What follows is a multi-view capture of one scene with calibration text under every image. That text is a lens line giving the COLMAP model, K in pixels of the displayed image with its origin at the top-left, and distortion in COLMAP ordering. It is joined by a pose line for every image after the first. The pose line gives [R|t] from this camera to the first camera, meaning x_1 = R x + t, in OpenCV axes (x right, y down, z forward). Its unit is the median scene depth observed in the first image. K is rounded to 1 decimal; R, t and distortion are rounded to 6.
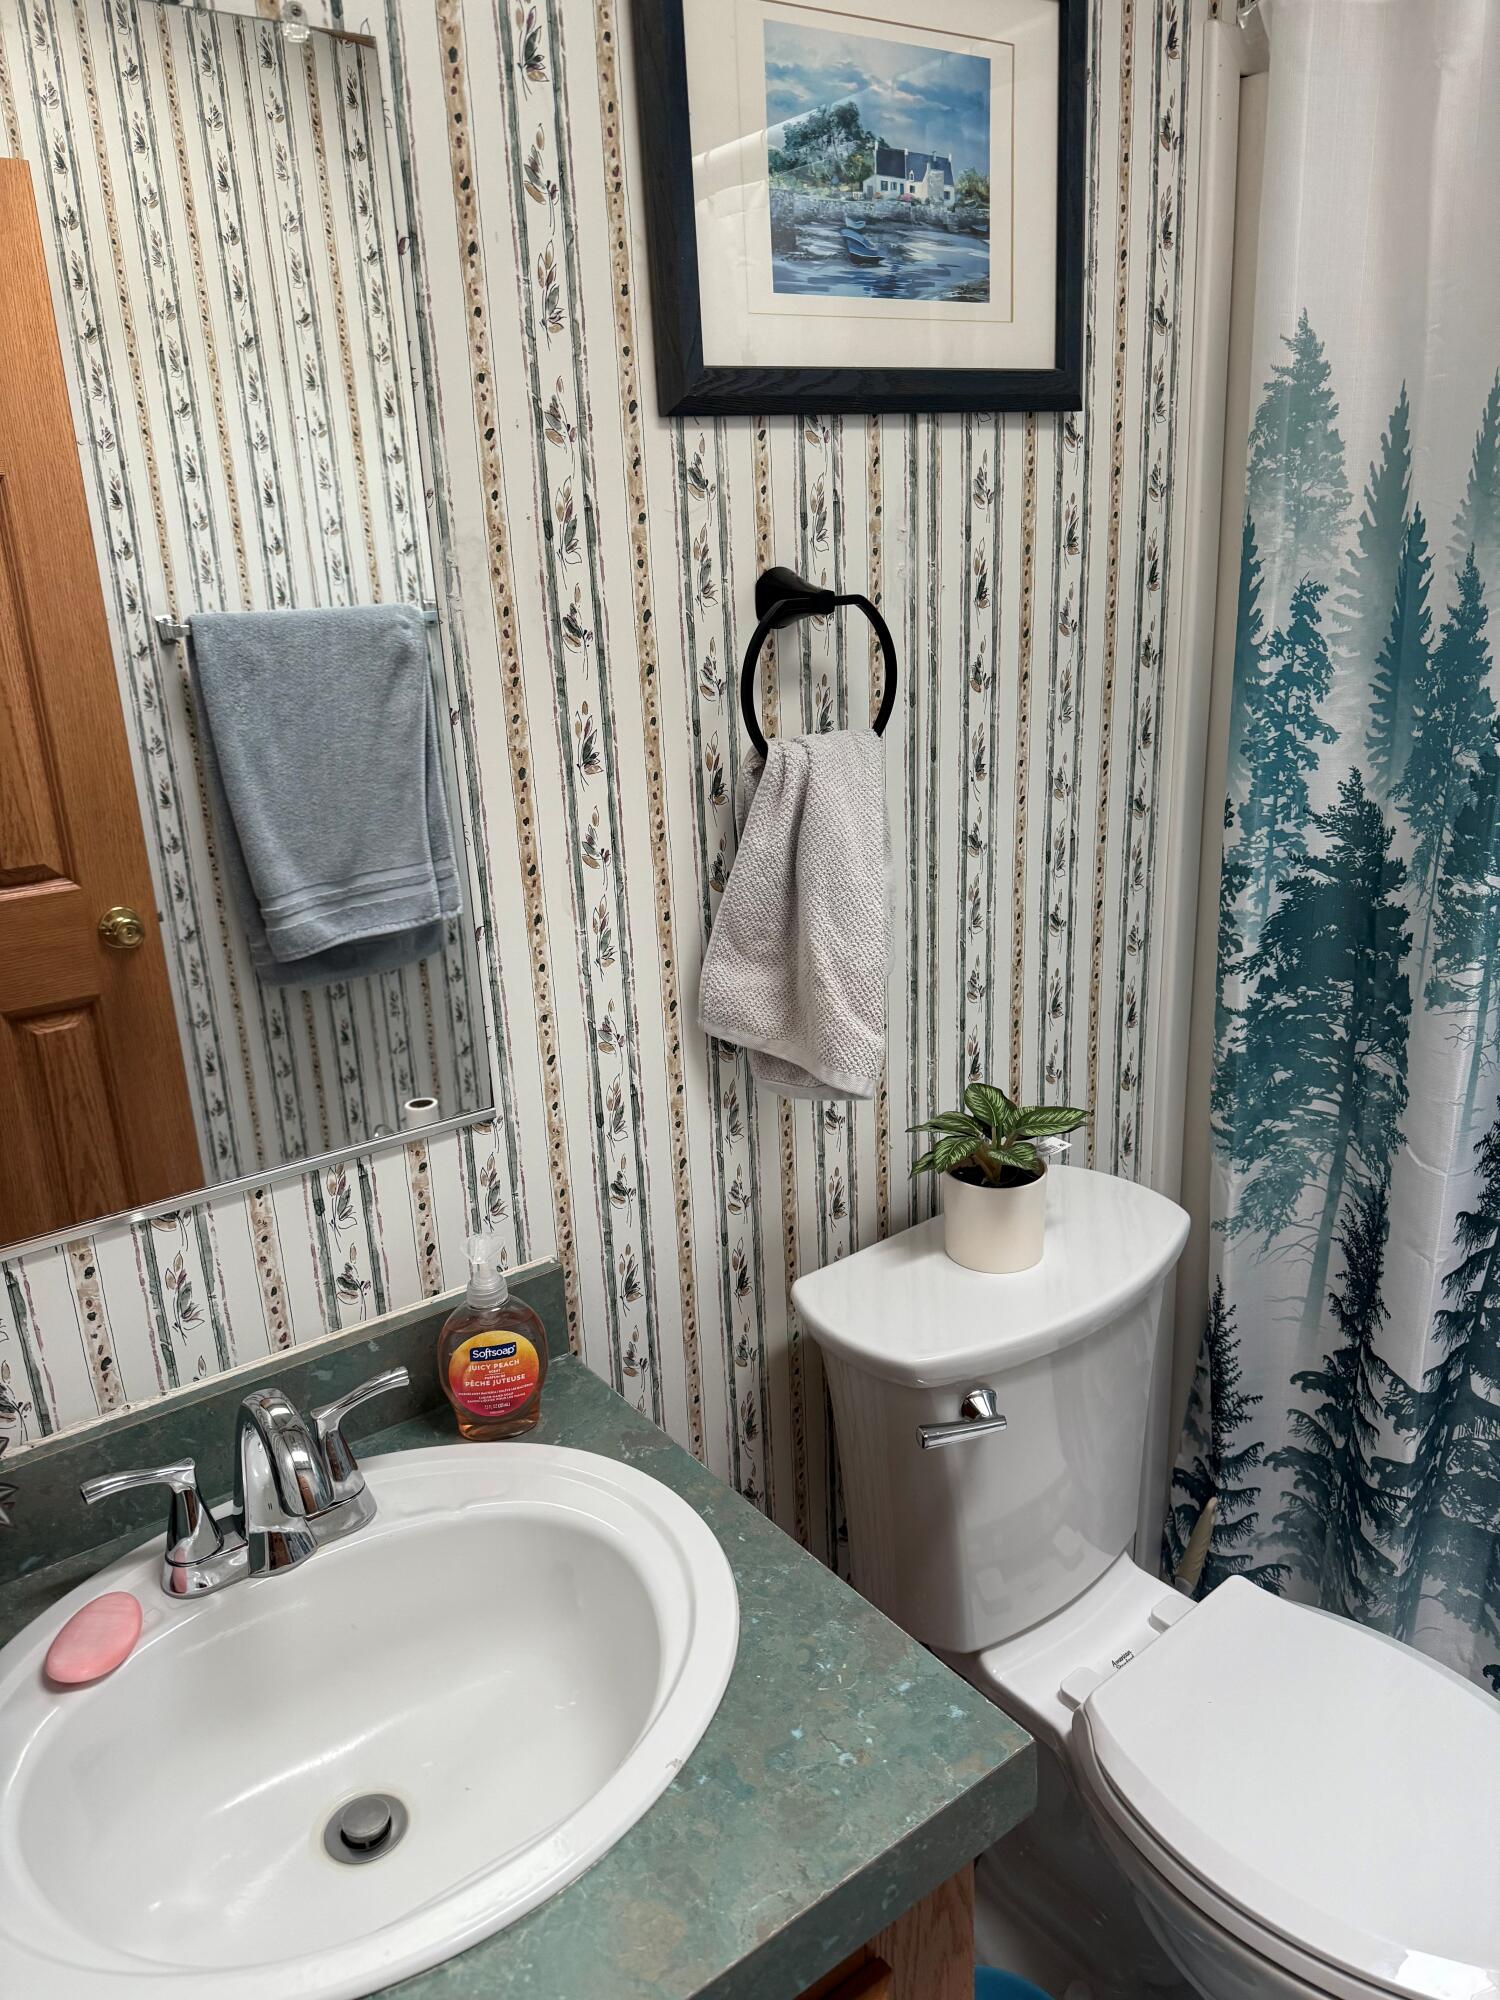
lens RADIAL K [[1418.7, 0, 738.5], [0, 1418.7, 992.0], [0, 0, 1]] dist [0.107701, -0.189313]
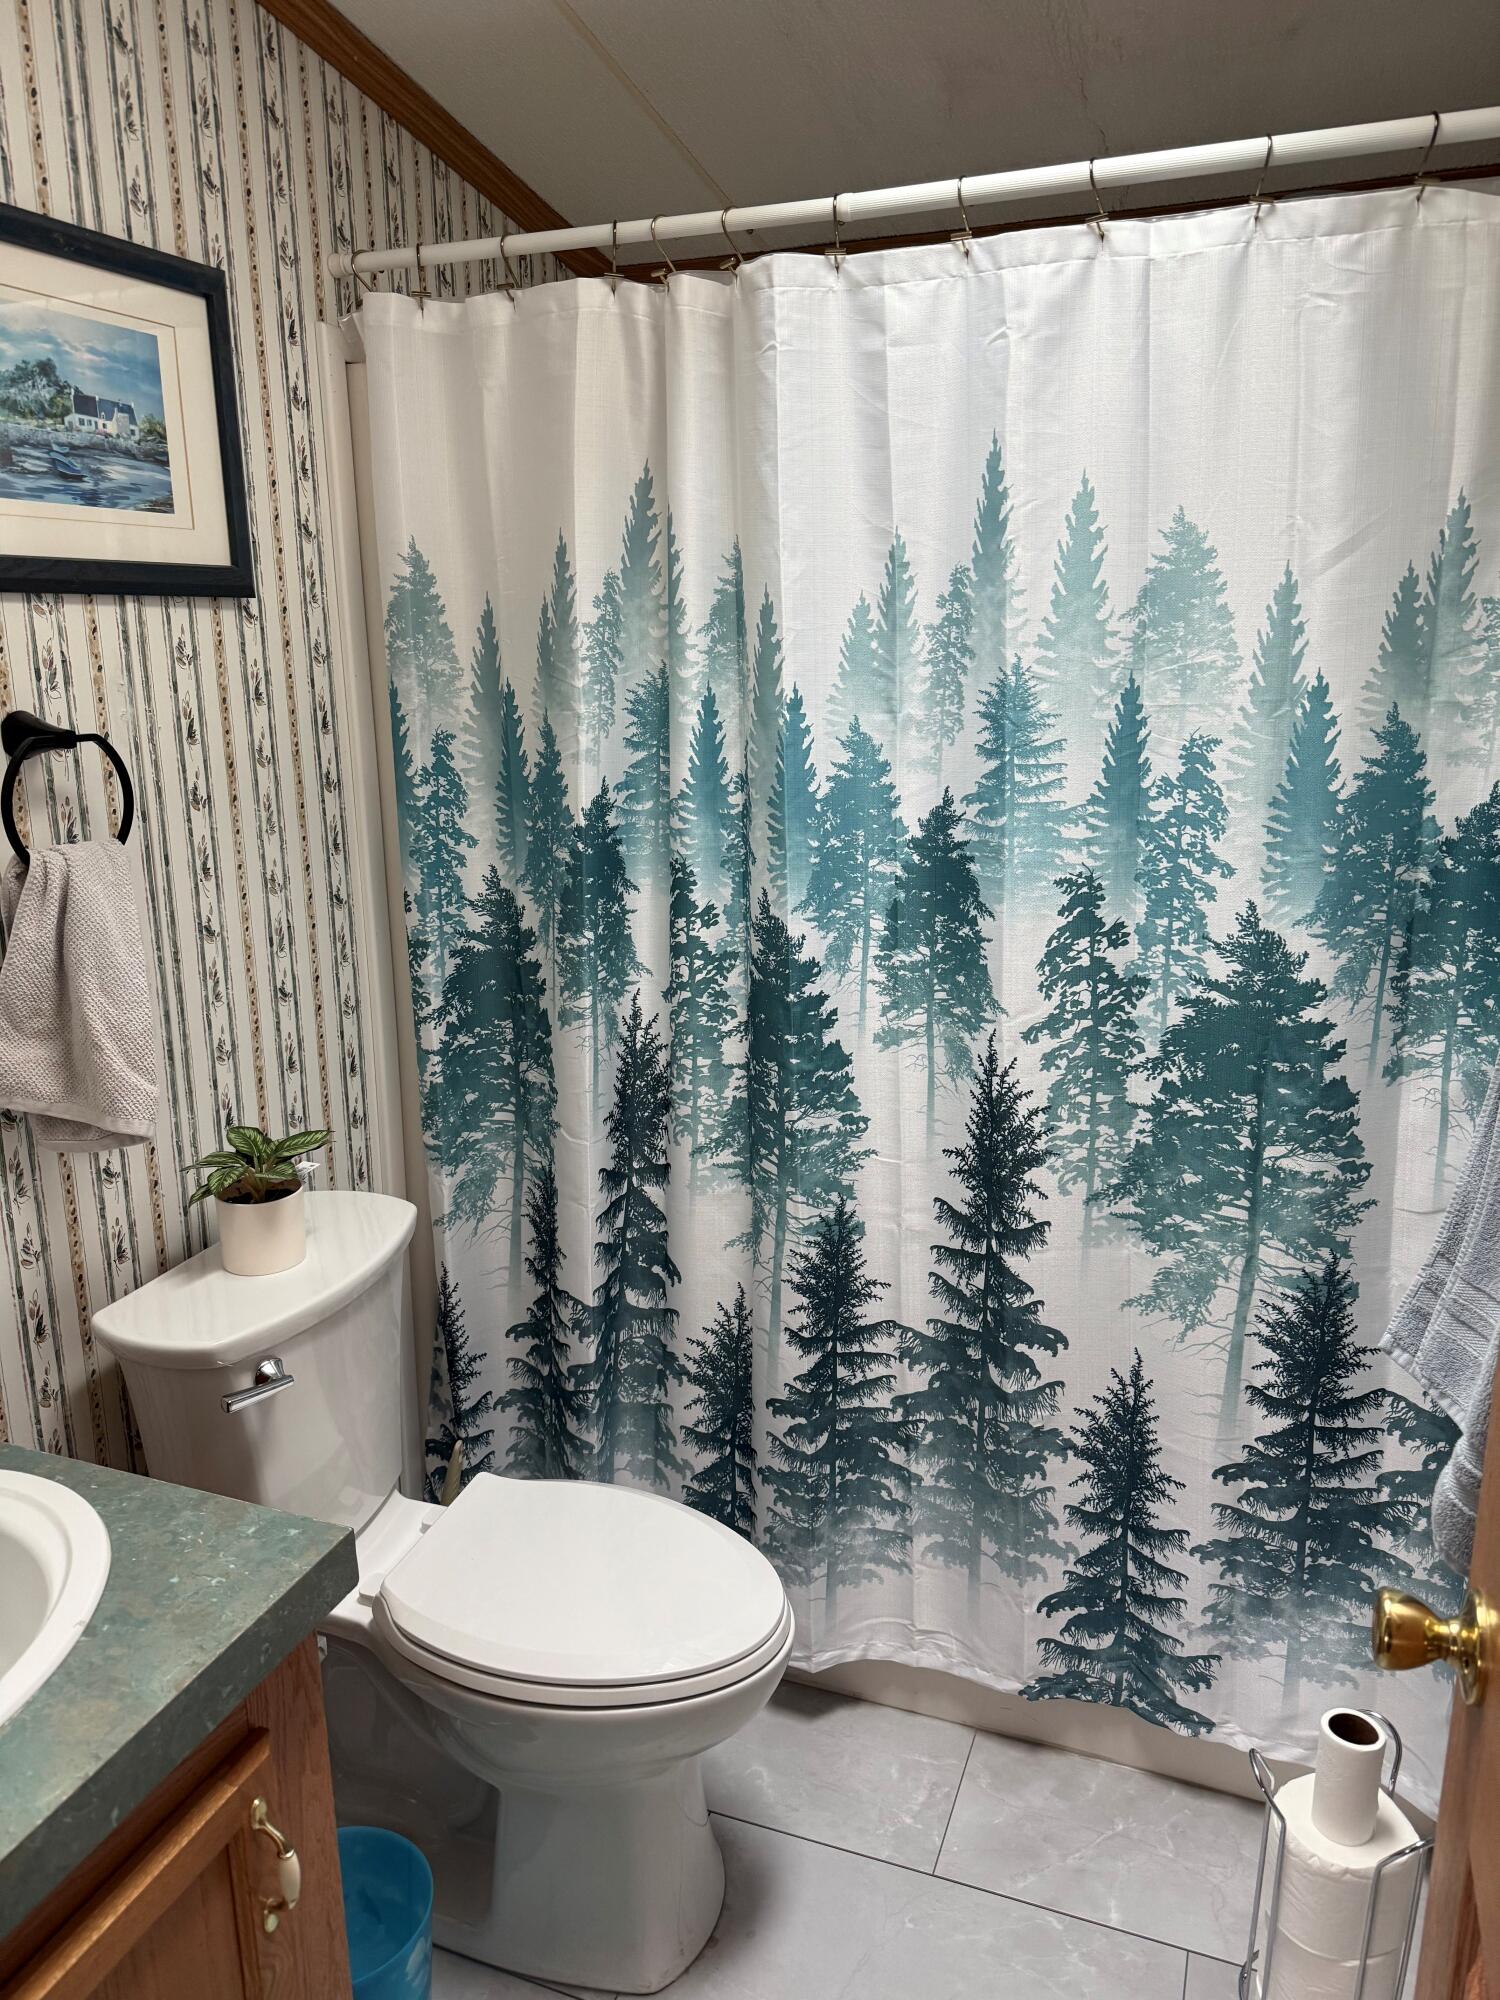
lens RADIAL K [[1418.7, 0, 738.5], [0, 1418.7, 992.0], [0, 0, 1]] dist [0.107701, -0.189313]
pose [[0.845977, -0.087114, 0.526056, -0.099813], [0.137203, 0.988908, -0.056883, 0.076059], [-0.515266, 0.120298, 0.848546, -0.264912]]
